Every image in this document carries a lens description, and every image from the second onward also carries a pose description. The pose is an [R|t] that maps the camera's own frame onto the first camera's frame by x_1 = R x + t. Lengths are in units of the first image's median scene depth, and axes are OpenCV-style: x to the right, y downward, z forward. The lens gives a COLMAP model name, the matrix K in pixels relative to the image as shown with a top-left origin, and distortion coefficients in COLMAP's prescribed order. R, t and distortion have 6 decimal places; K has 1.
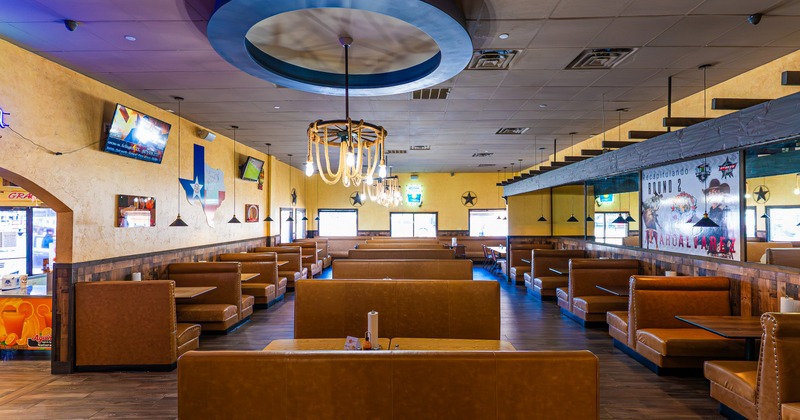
lens RADIAL K [[380.4, 0, 400.6], [0, 380.4, 212.8], [0, 0, 1]] dist [-0.003873, 0.000148]
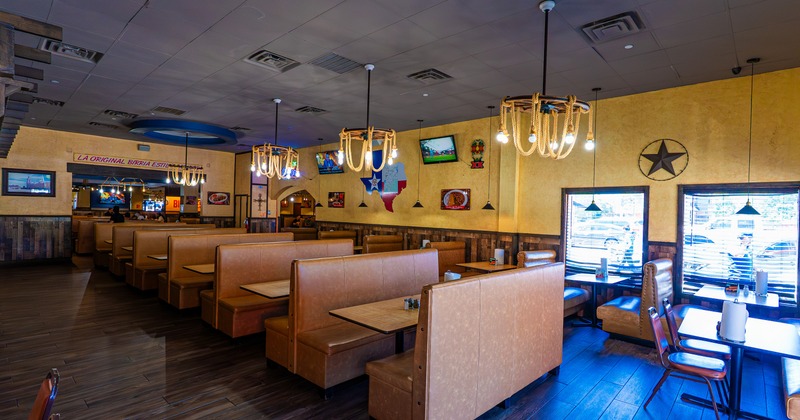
lens RADIAL K [[380.4, 0, 403.4], [0, 380.4, 213.2], [0, 0, 1]] dist [-0.003873, 0.000148]
pose [[-0.672441, -0.011482, -0.740062, 0.476260], [-0.017791, 0.999842, 0.000652, 0.051270], [0.739937, 0.013605, -0.672538, 2.293647]]
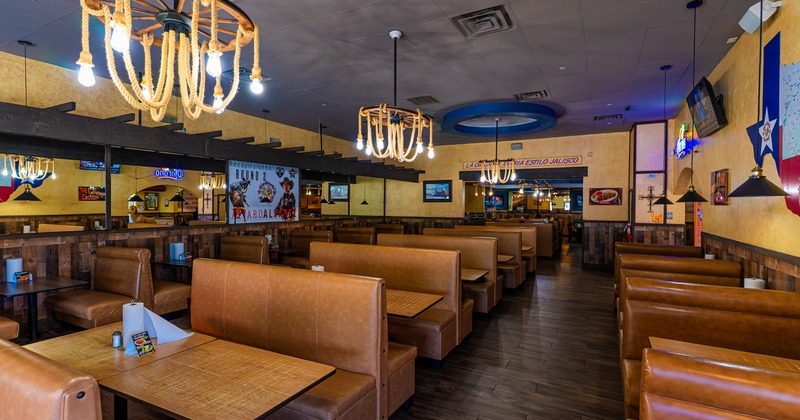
lens RADIAL K [[380.4, 0, 402.5], [0, 380.4, 206.7], [0, 0, 1]] dist [-0.003873, 0.000148]
pose [[-0.891100, -0.003888, 0.453790, -0.383979], [-0.007103, 0.999960, -0.005381, 0.045087], [-0.453751, -0.008018, -0.891092, 1.889531]]
